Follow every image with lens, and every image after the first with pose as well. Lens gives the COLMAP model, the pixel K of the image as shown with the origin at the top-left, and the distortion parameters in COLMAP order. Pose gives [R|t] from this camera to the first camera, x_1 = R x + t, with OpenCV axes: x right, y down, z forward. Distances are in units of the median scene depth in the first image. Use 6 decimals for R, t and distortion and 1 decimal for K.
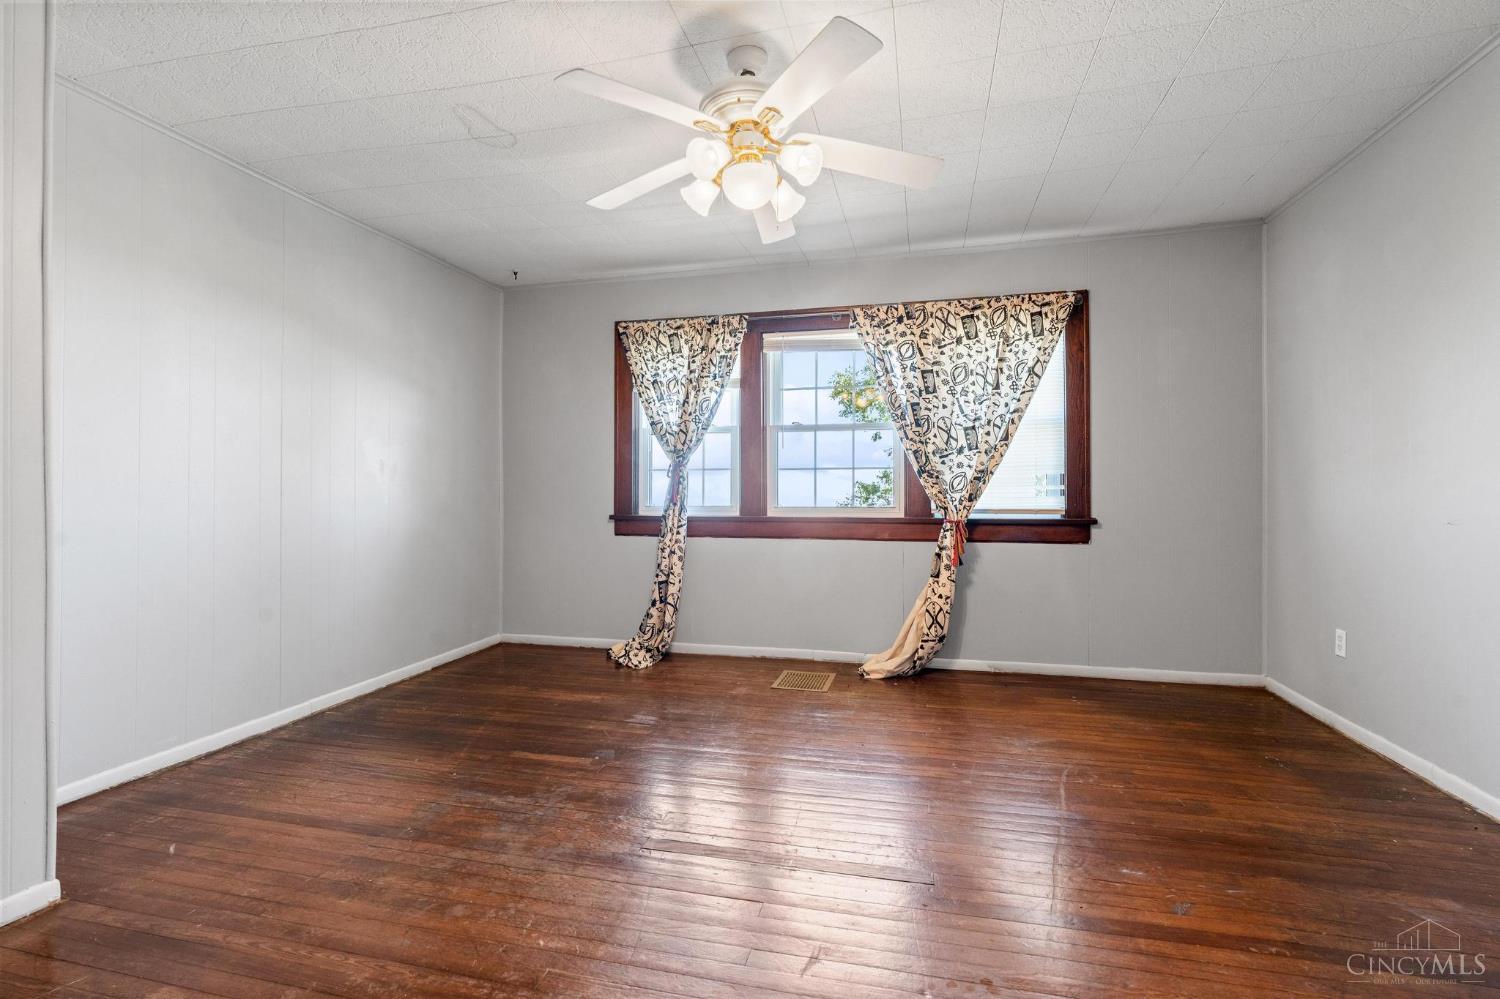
lens RADIAL K [[676.7, 0, 754.5], [0, 676.7, 504.0], [0, 0, 1]] dist [-0.005323, 0.000291]
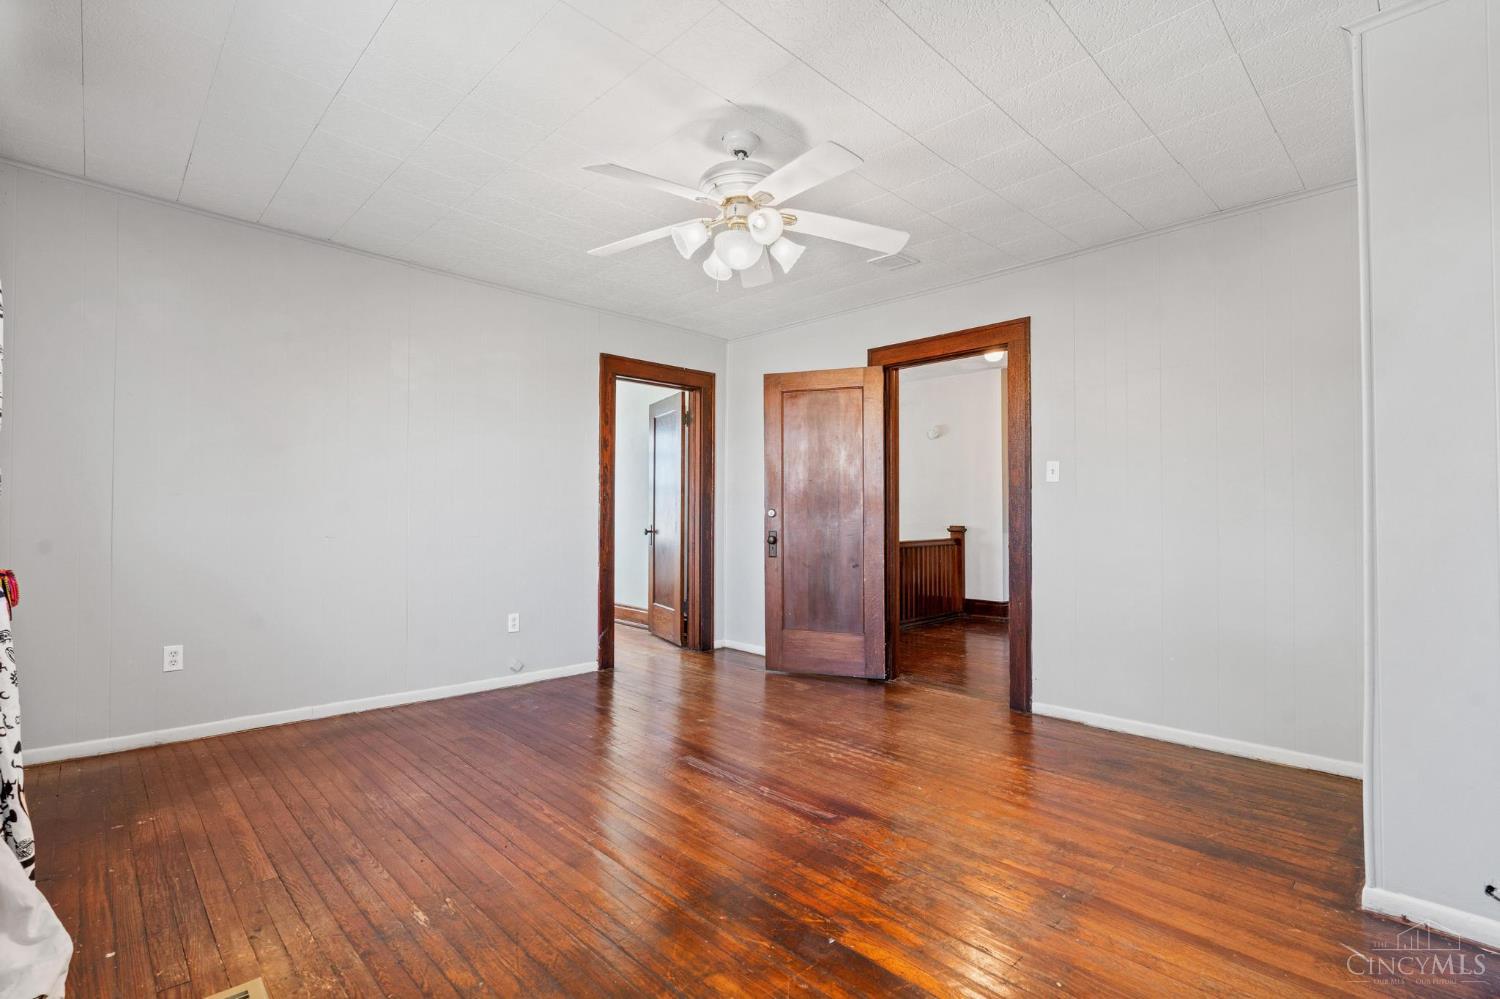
lens RADIAL K [[676.7, 0, 751.1], [0, 676.7, 500.3], [0, 0, 1]] dist [-0.005323, 0.000291]
pose [[-0.851062, 0.010874, 0.524953, -0.526280], [-0.002669, 0.999683, -0.025035, -0.019263], [-0.525059, -0.022708, -0.850763, 1.655411]]
